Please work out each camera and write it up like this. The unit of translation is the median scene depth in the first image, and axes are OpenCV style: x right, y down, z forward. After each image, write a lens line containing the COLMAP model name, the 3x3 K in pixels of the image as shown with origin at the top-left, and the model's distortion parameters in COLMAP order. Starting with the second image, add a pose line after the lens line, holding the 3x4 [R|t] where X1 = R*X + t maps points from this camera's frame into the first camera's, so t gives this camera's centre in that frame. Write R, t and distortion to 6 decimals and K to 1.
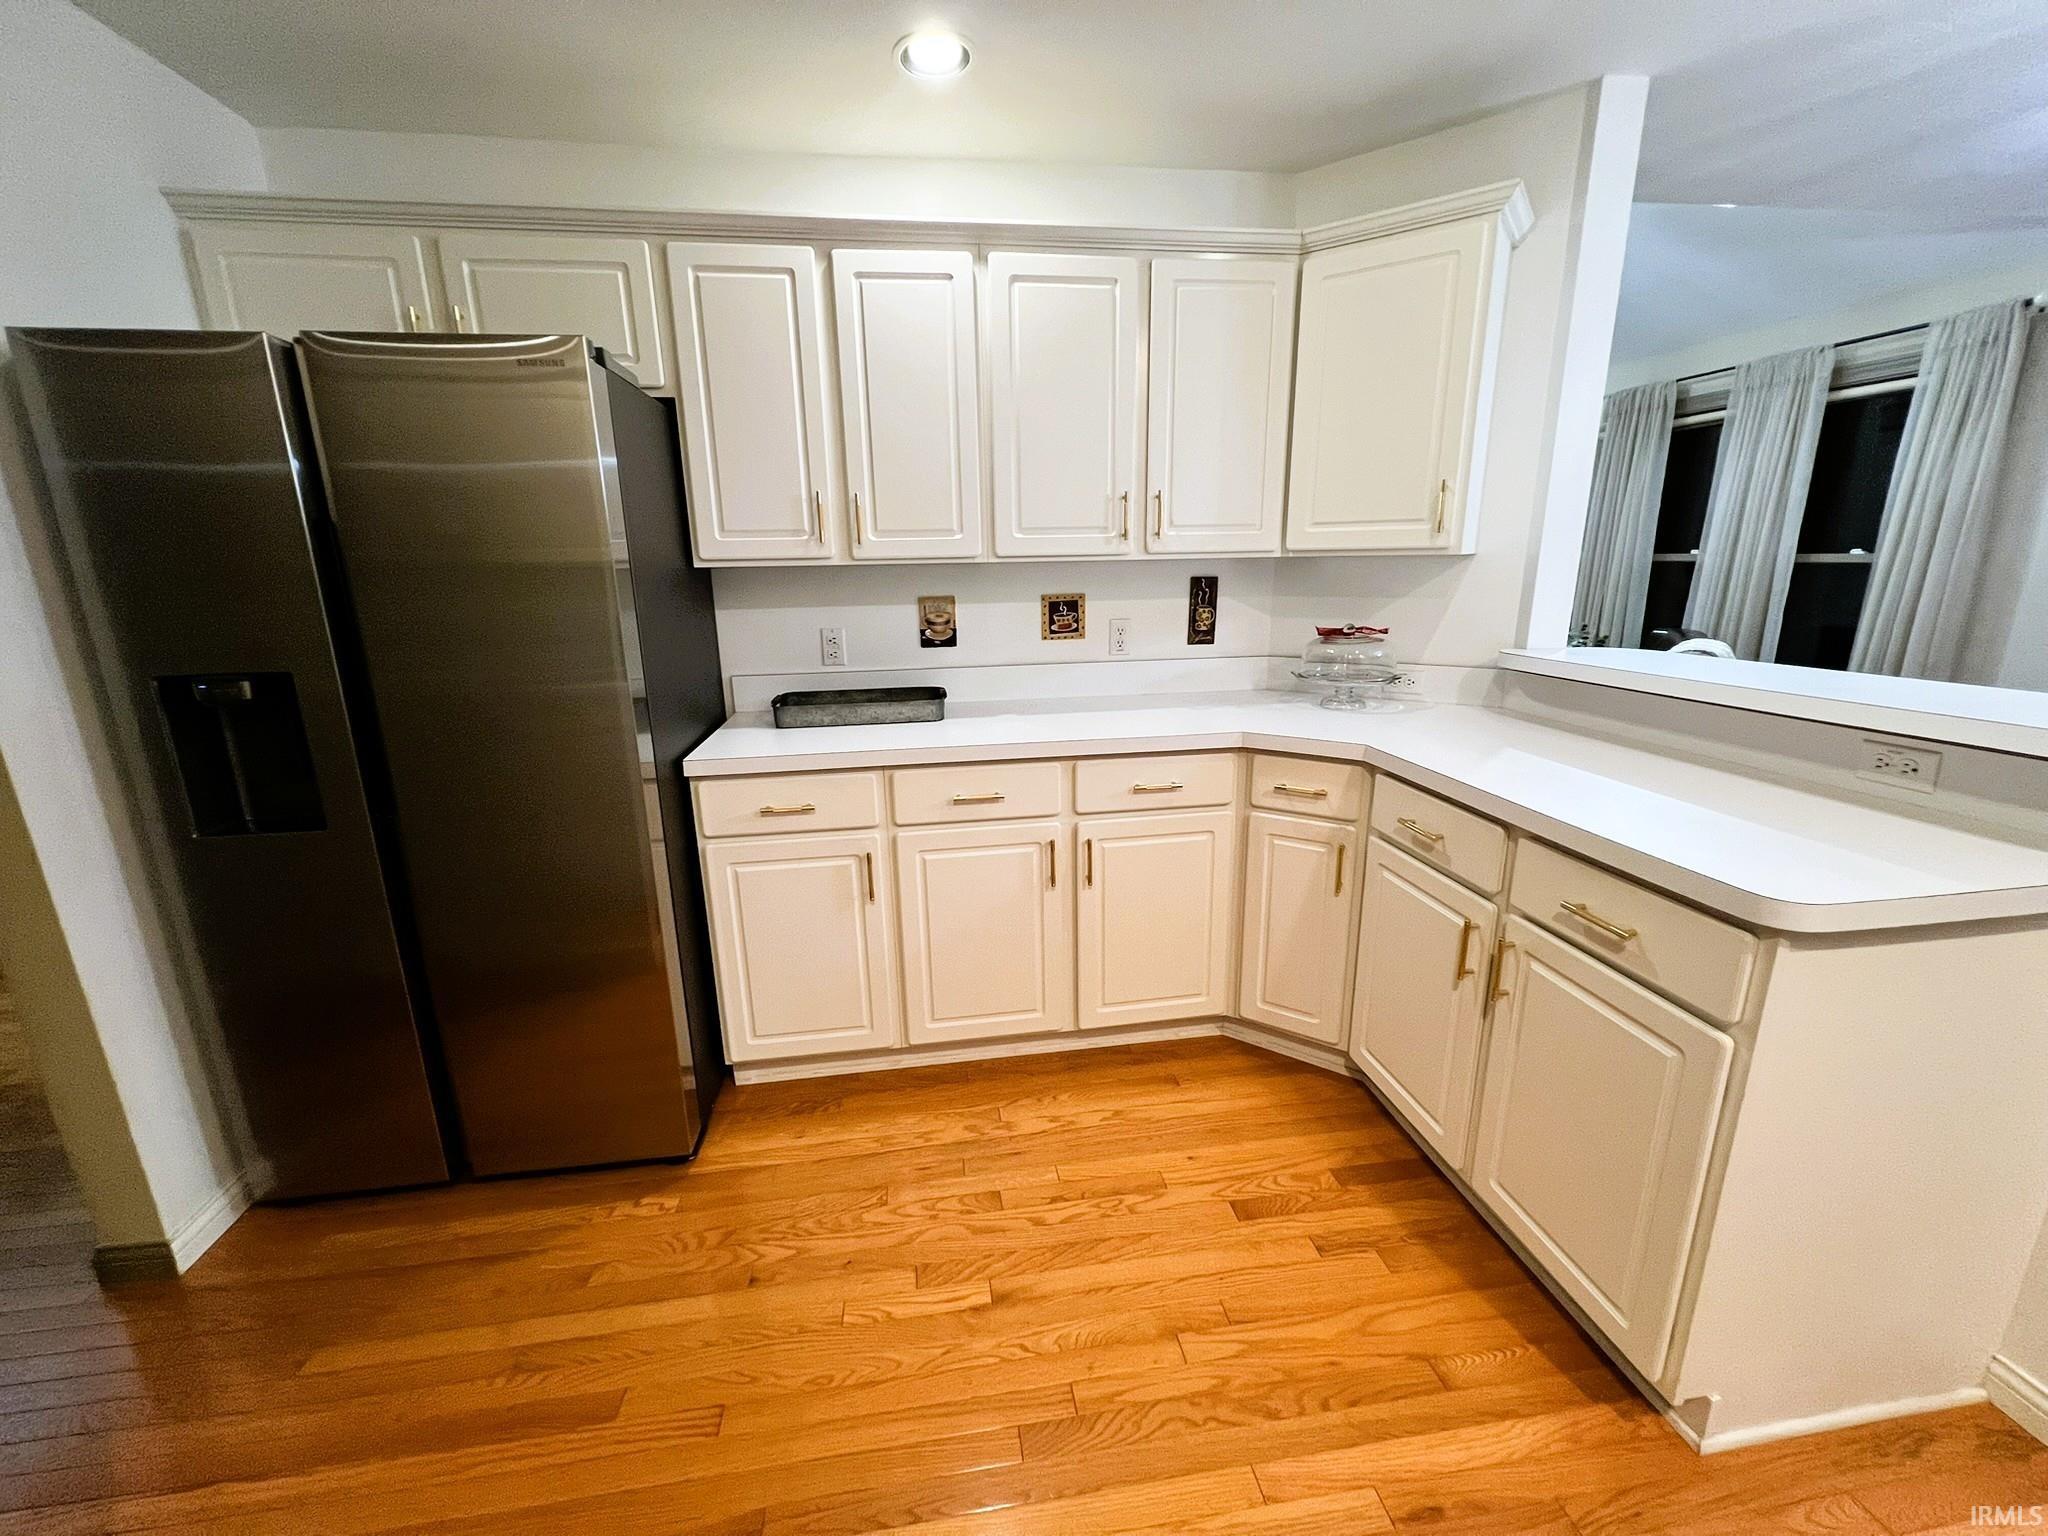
lens RADIAL K [[820.1, 0, 1019.2], [0, 820.1, 766.7], [0, 0, 1]] dist [-0.007004, 0.002333]
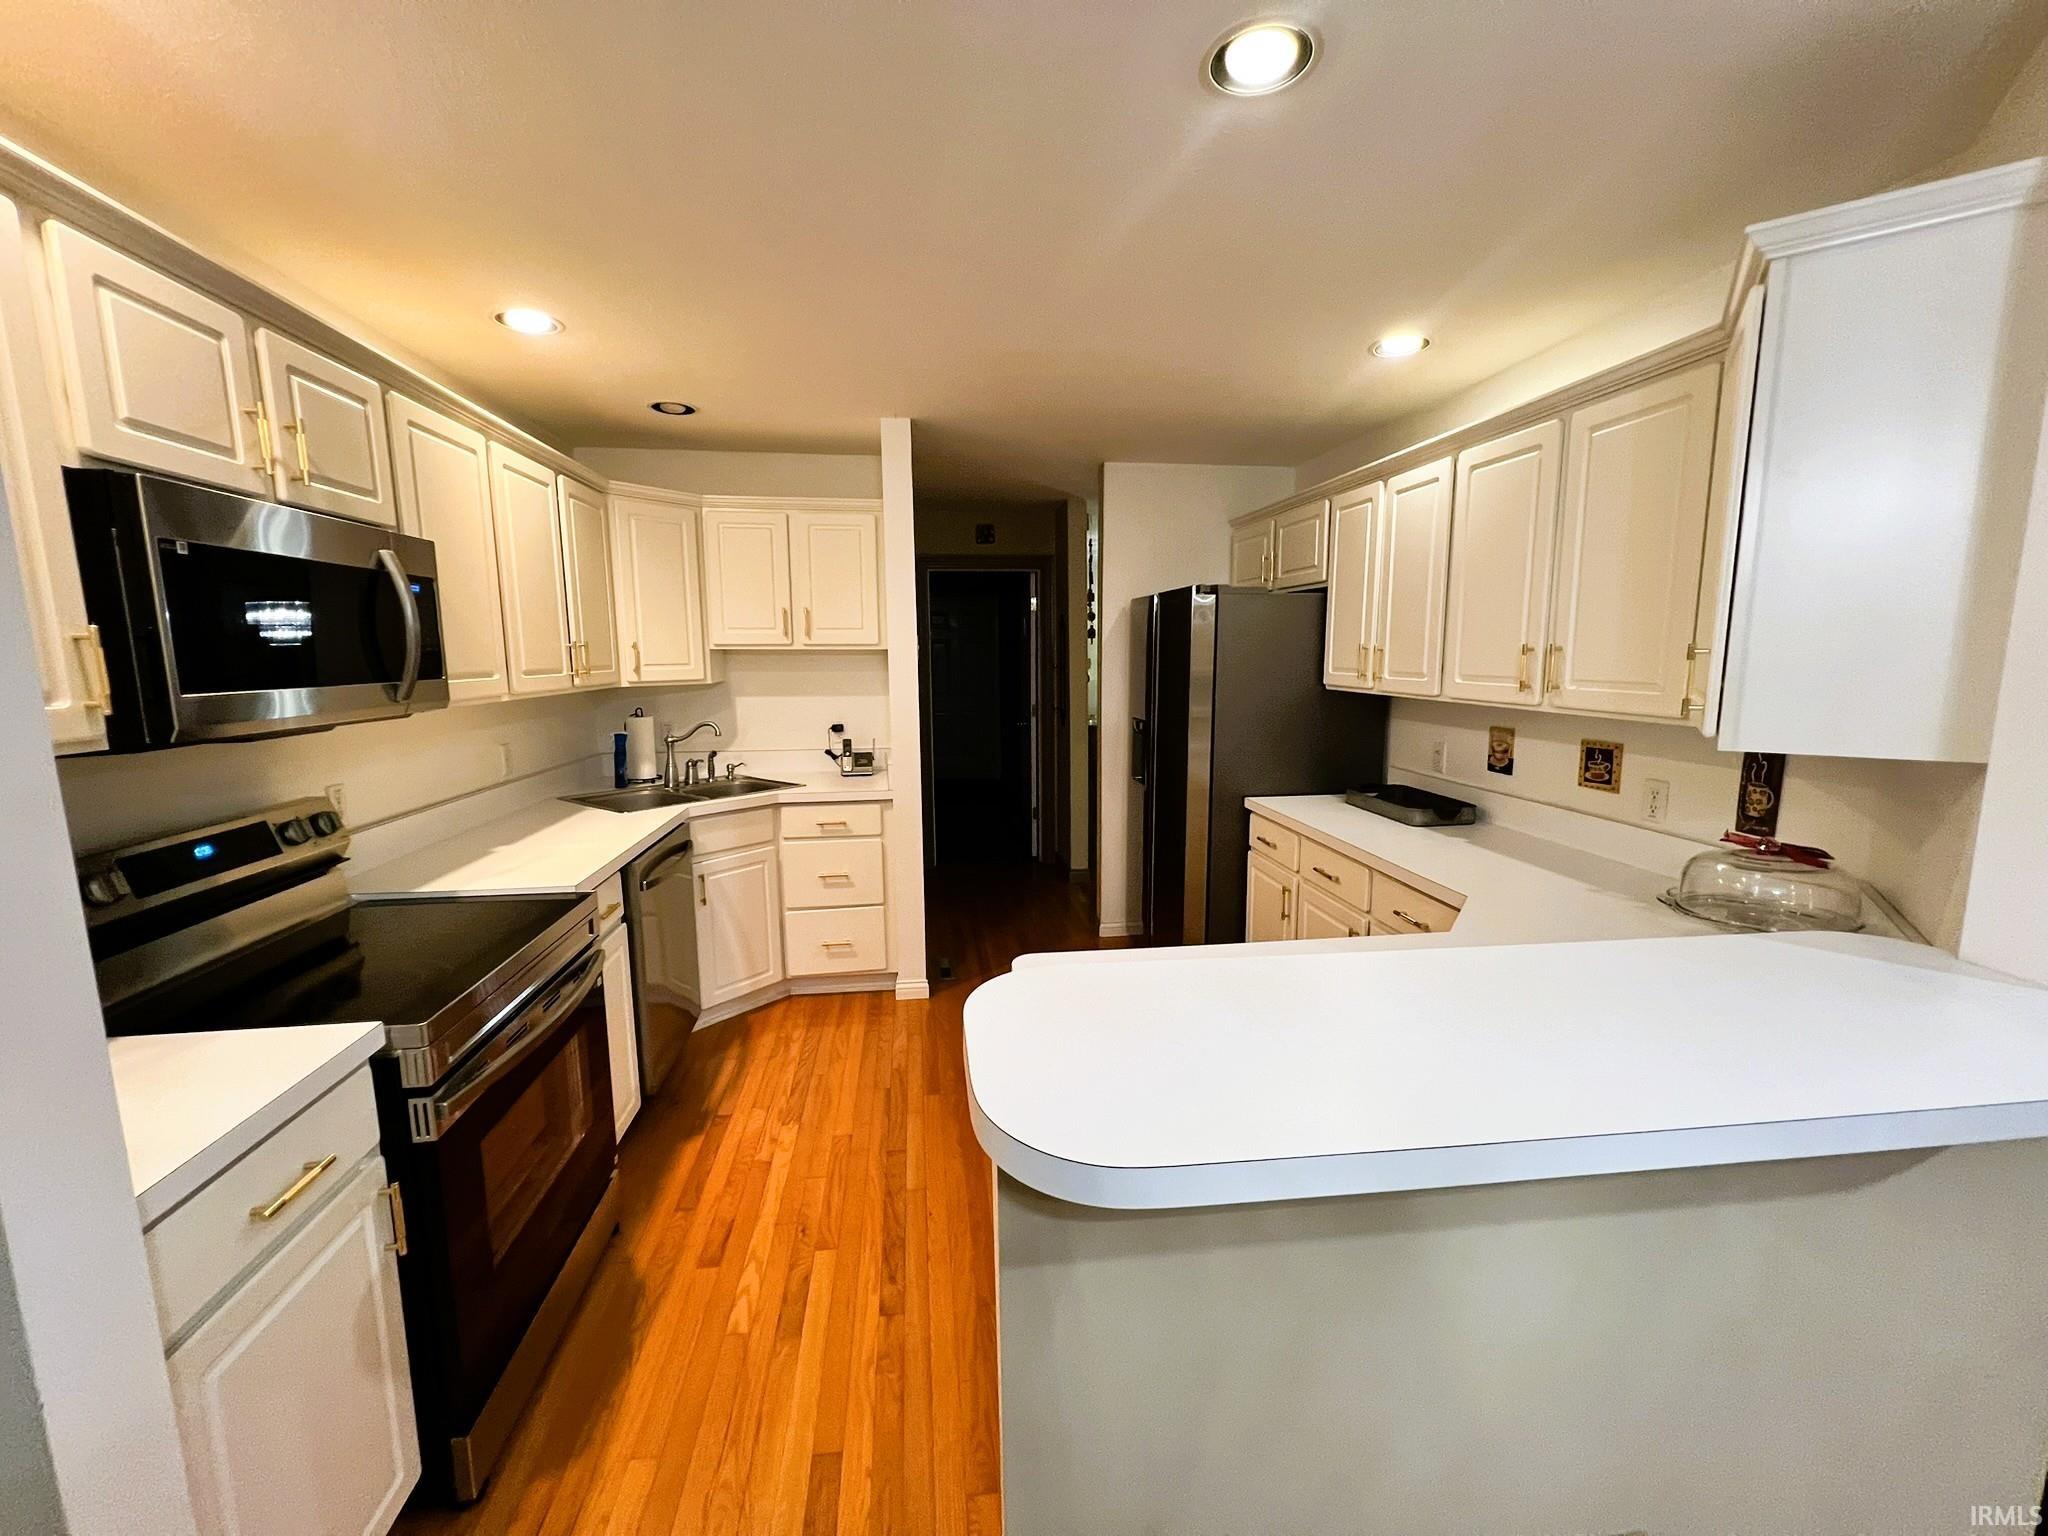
lens RADIAL K [[817.3, 0, 1020.1], [0, 817.3, 765.9], [0, 0, 1]] dist [-0.001980, -0.000006]
pose [[-0.015346, 0.163764, -0.986380, 0.958344], [-0.234354, 0.958428, 0.162770, -0.179041], [0.972030, 0.233660, 0.023671, 0.351273]]
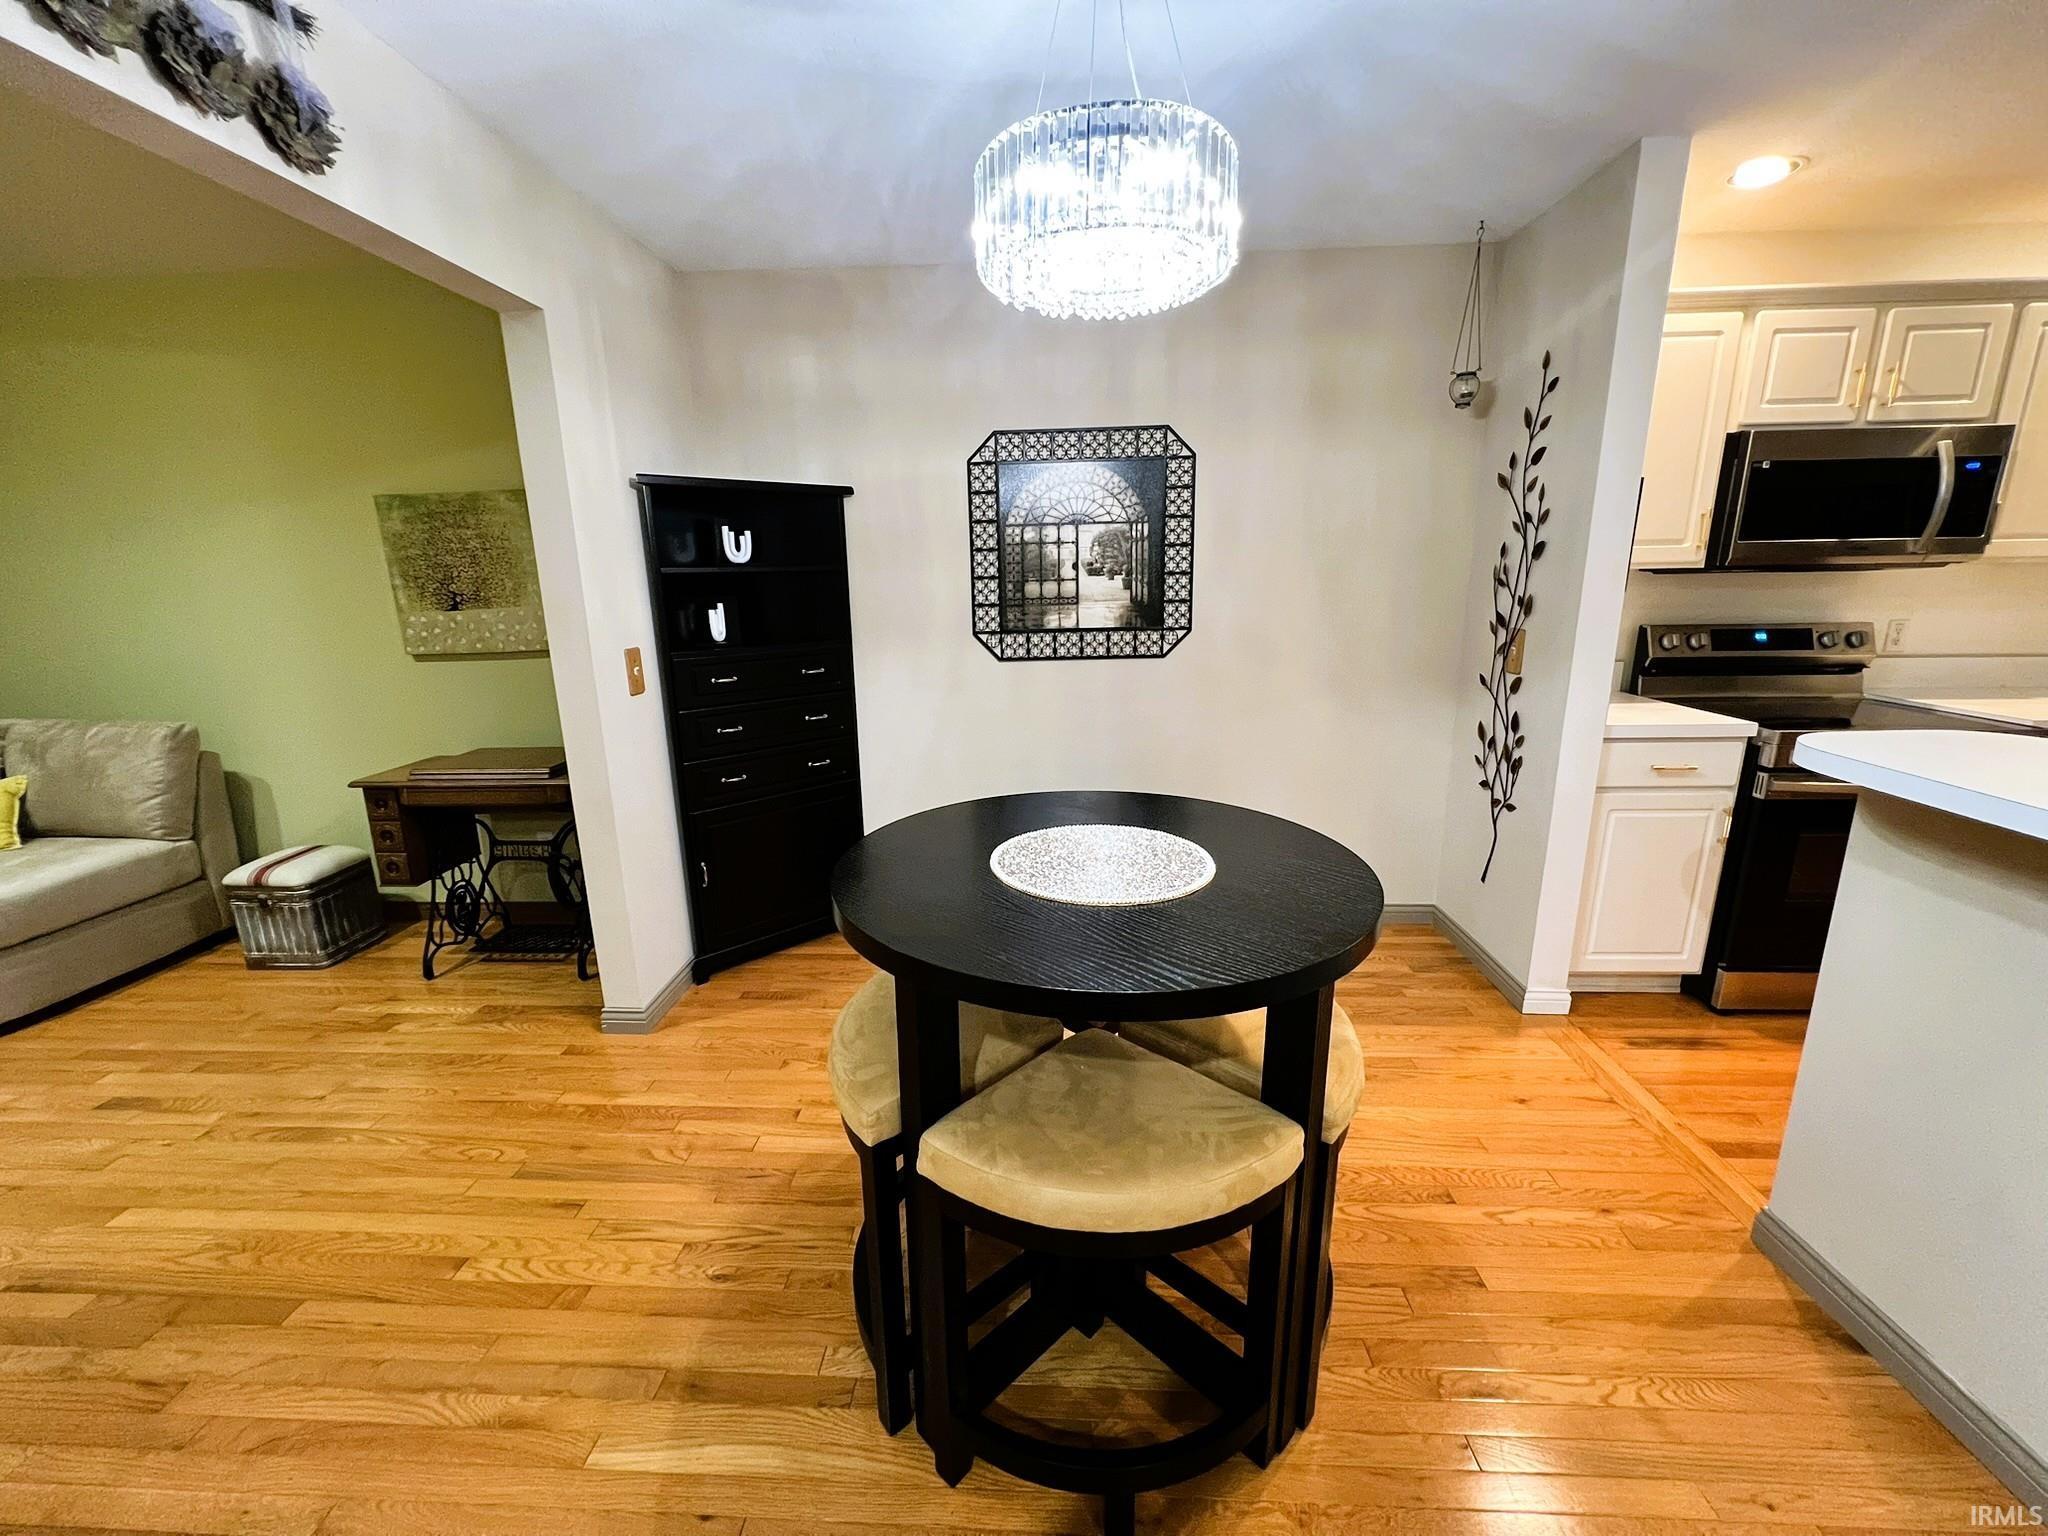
lens RADIAL K [[820.1, 0, 1019.2], [0, 820.1, 766.7], [0, 0, 1]] dist [-0.007004, 0.002333]
pose [[-0.980590, -0.004596, 0.196016, 1.131248], [0.086522, 0.886979, 0.453632, -0.300136], [-0.175947, 0.461787, -0.869365, 0.980675]]
